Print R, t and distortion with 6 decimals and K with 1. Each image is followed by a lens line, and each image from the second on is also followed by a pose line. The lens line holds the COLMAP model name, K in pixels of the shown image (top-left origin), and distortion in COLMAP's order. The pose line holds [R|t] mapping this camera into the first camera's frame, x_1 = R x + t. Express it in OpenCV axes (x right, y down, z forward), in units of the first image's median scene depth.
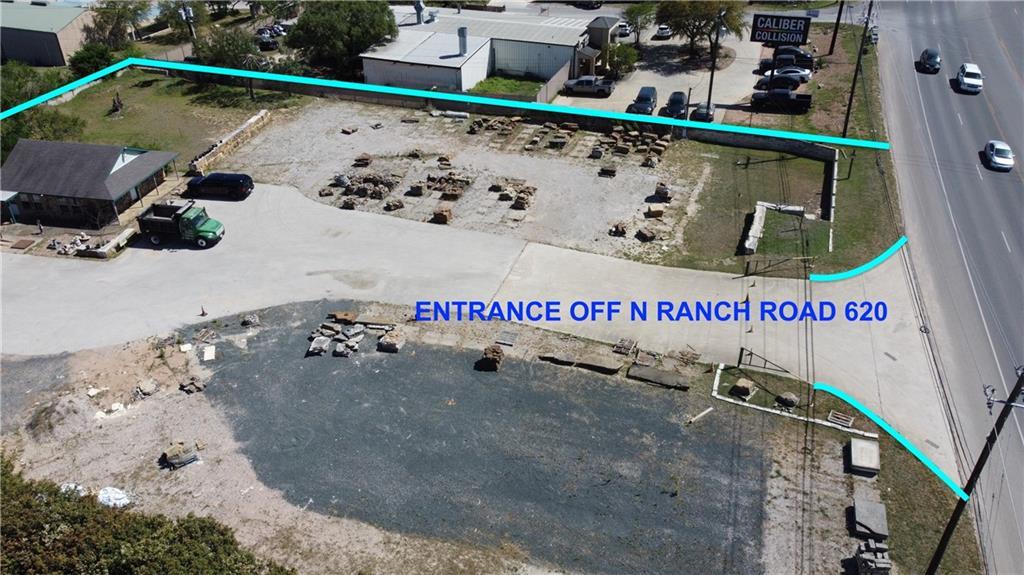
lens RADIAL K [[777.8, 0, 508.6], [0, 777.8, 284.9], [0, 0, 1]] dist [-0.001355, -0.004333]
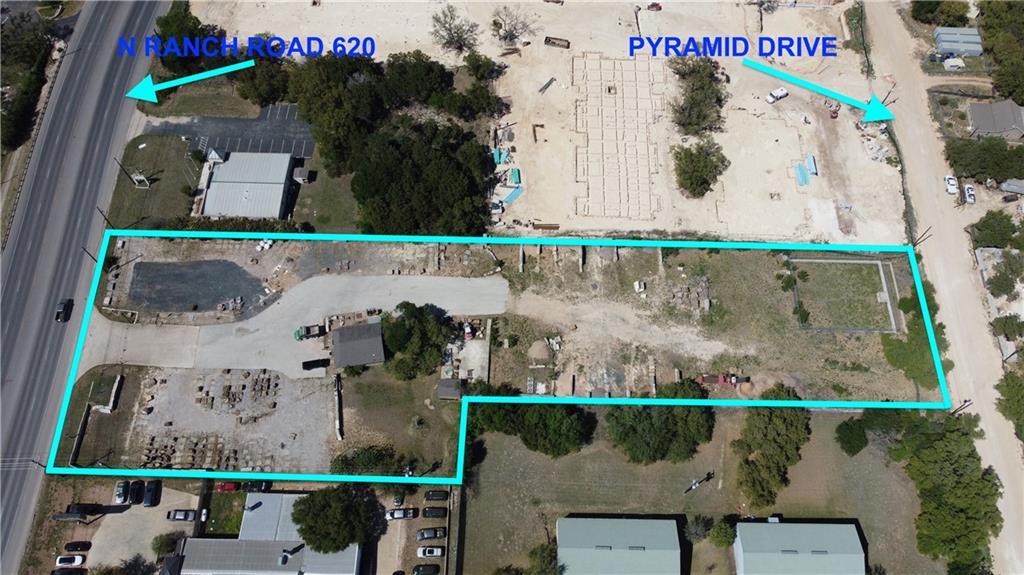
lens RADIAL K [[777.8, 0, 508.6], [0, 777.8, 284.9], [0, 0, 1]] dist [-0.001355, -0.004333]
pose [[-0.939412, 0.307329, -0.151837, -0.635449], [-0.174515, -0.047534, 0.983507, -2.679955], [0.295043, 0.950415, 0.098287, 0.639264]]
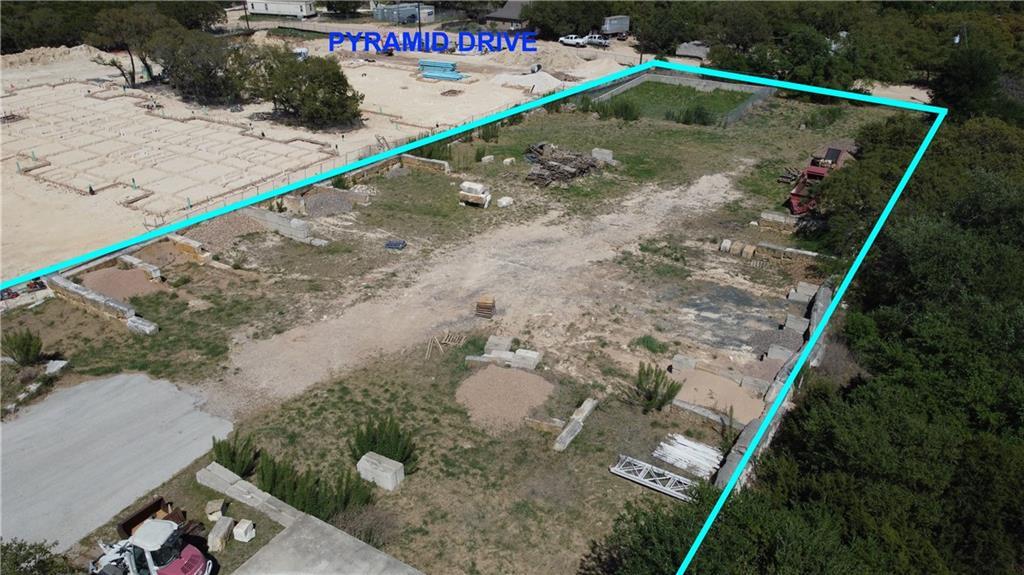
lens RADIAL K [[777.8, 0, 508.6], [0, 777.8, 284.9], [0, 0, 1]] dist [-0.001355, -0.004333]
pose [[-0.172391, 0.457301, -0.872443, -0.616535], [-0.511184, 0.715568, 0.476081, -0.505397], [0.842005, 0.528051, 0.110408, 1.027874]]
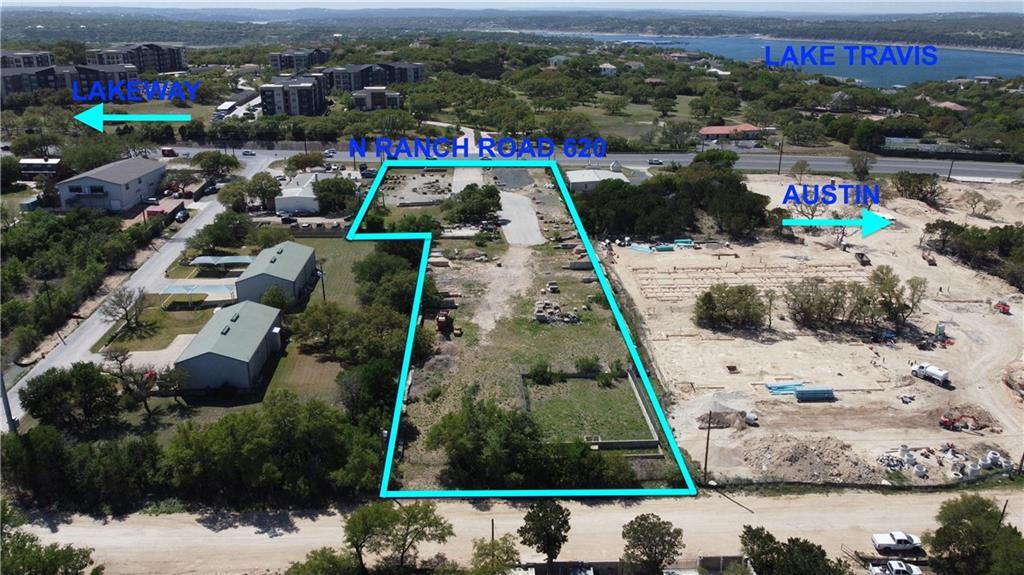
lens RADIAL K [[777.8, 0, 508.6], [0, 777.8, 284.9], [0, 0, 1]] dist [-0.001355, -0.004333]
pose [[-0.407627, -0.302333, 0.861646, -3.520792], [0.481742, 0.730403, 0.484185, -1.384473], [-0.775735, 0.612458, -0.152086, 1.517386]]
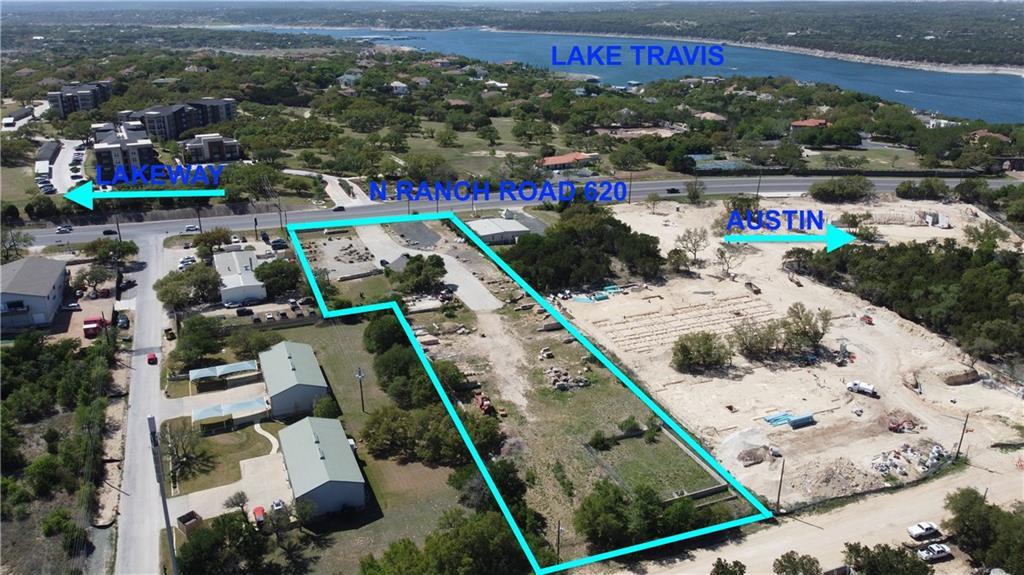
lens RADIAL K [[777.8, 0, 508.6], [0, 777.8, 284.9], [0, 0, 1]] dist [-0.001355, -0.004333]
pose [[-0.690002, -0.247595, 0.680143, -3.218603], [0.385620, 0.669461, 0.634916, -2.125115], [-0.612531, 0.700370, -0.366452, 1.982361]]
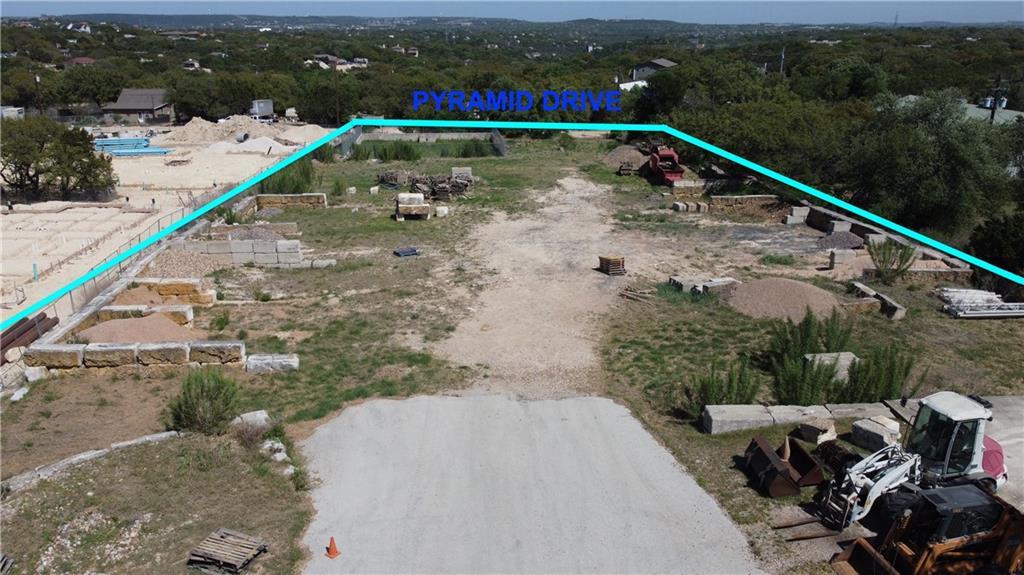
lens RADIAL K [[777.8, 0, 508.6], [0, 777.8, 284.9], [0, 0, 1]] dist [-0.001355, -0.004333]
pose [[0.436555, 0.289889, -0.851695, -0.707097], [-0.476592, 0.877442, 0.054365, -0.144987], [0.763073, 0.382178, 0.521211, 0.727252]]
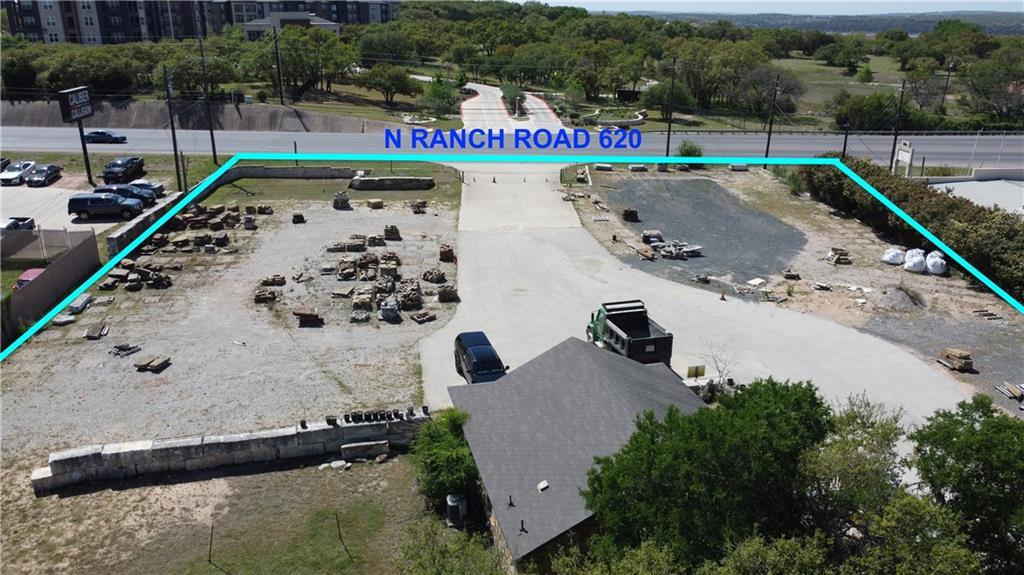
lens RADIAL K [[777.8, 0, 508.6], [0, 777.8, 284.9], [0, 0, 1]] dist [-0.001355, -0.004333]
pose [[-0.417968, -0.296531, 0.858704, -0.800652], [0.480822, 0.729774, 0.486045, -0.413381], [-0.770788, 0.616034, -0.162443, 0.981252]]
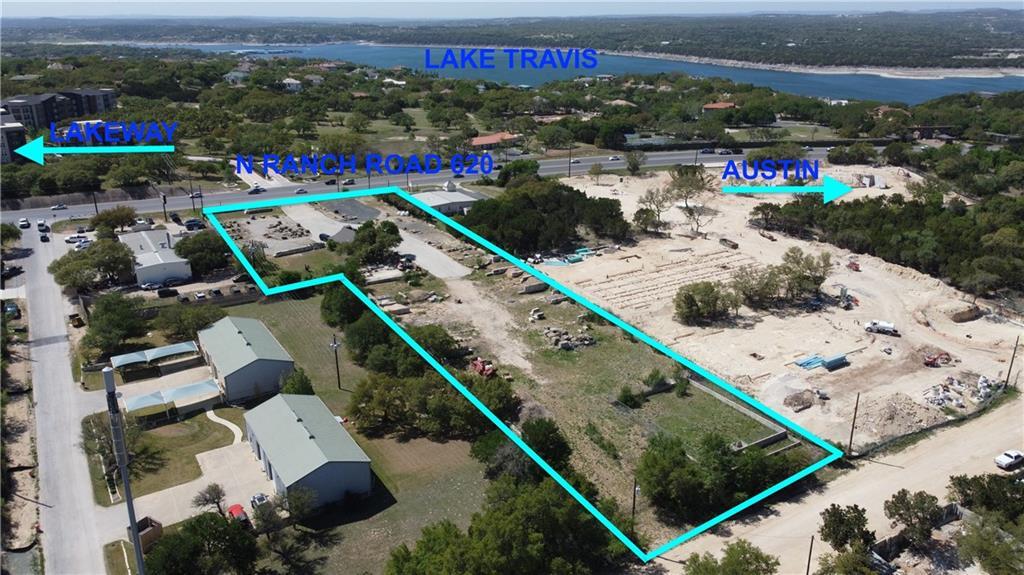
lens RADIAL K [[777.8, 0, 508.6], [0, 777.8, 284.9], [0, 0, 1]] dist [-0.001355, -0.004333]
pose [[-0.793480, -0.192751, 0.577267, -2.799649], [0.327329, 0.664483, 0.671802, -1.874515], [-0.513074, 0.722018, -0.464161, 2.167021]]
